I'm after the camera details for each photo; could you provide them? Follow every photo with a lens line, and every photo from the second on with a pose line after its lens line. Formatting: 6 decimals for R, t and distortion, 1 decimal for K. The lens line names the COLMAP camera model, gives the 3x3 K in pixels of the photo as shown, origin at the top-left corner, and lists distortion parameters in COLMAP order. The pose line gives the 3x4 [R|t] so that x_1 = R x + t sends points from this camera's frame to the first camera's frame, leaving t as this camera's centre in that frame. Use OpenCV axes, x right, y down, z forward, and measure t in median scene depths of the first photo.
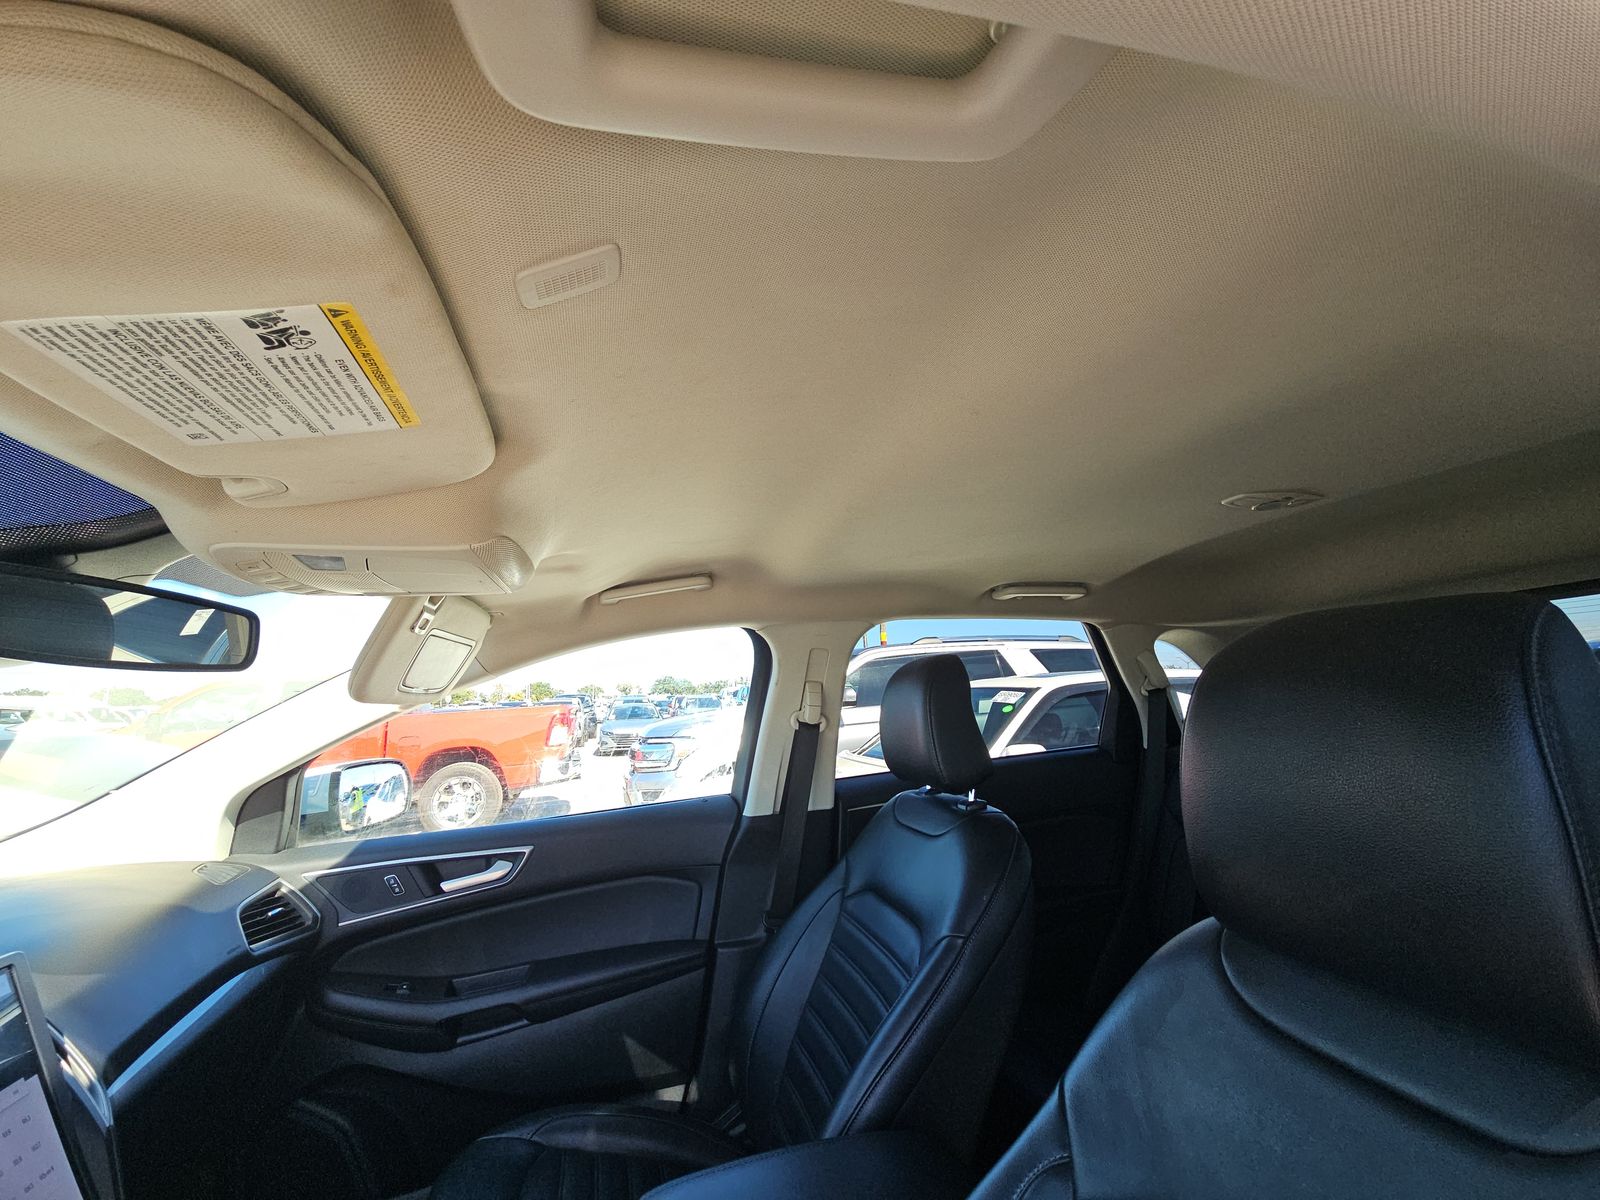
lens RADIAL K [[661.2, 0, 798.0], [0, 661.2, 601.1], [0, 0, 1]] dist [0.007026, -0.004189]
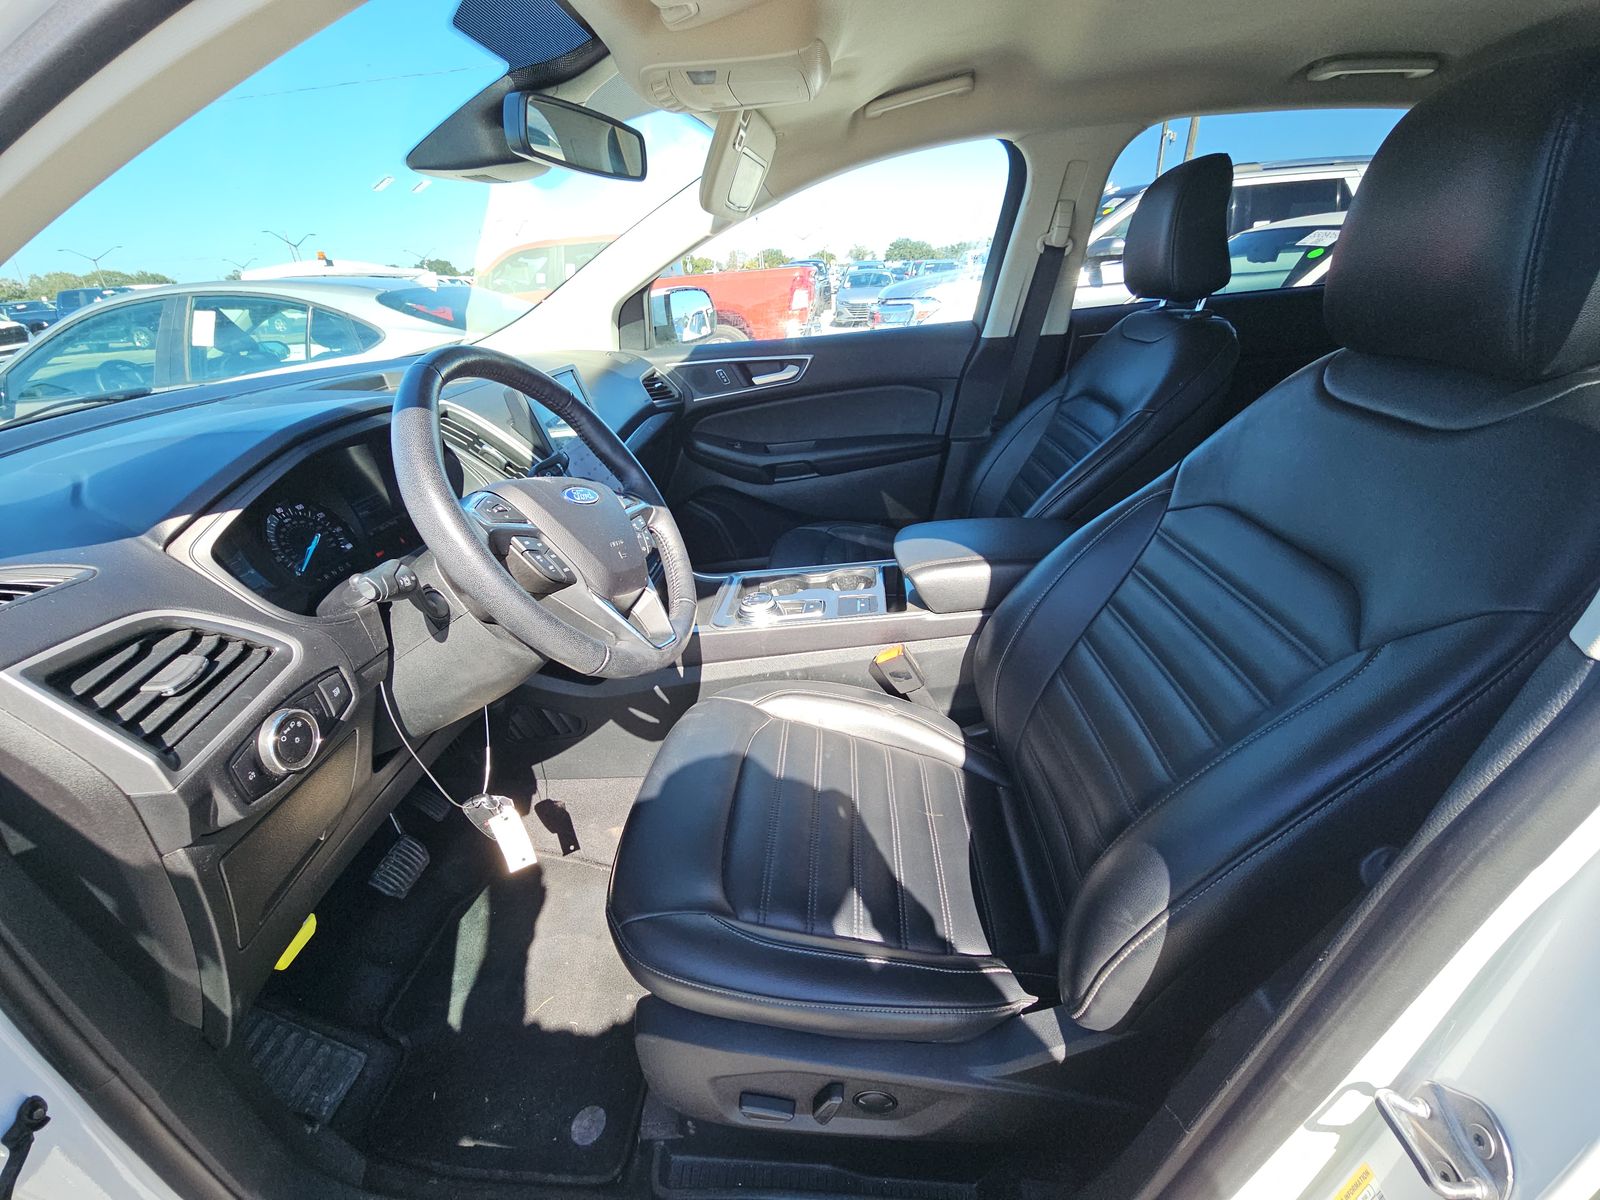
lens RADIAL K [[661.2, 0, 798.0], [0, 661.2, 601.1], [0, 0, 1]] dist [0.007026, -0.004189]
pose [[0.944924, 0.138415, -0.296581, 0.023406], [0.057721, 0.821492, 0.567291, 0.029759], [0.322160, -0.553166, 0.768258, -0.276085]]
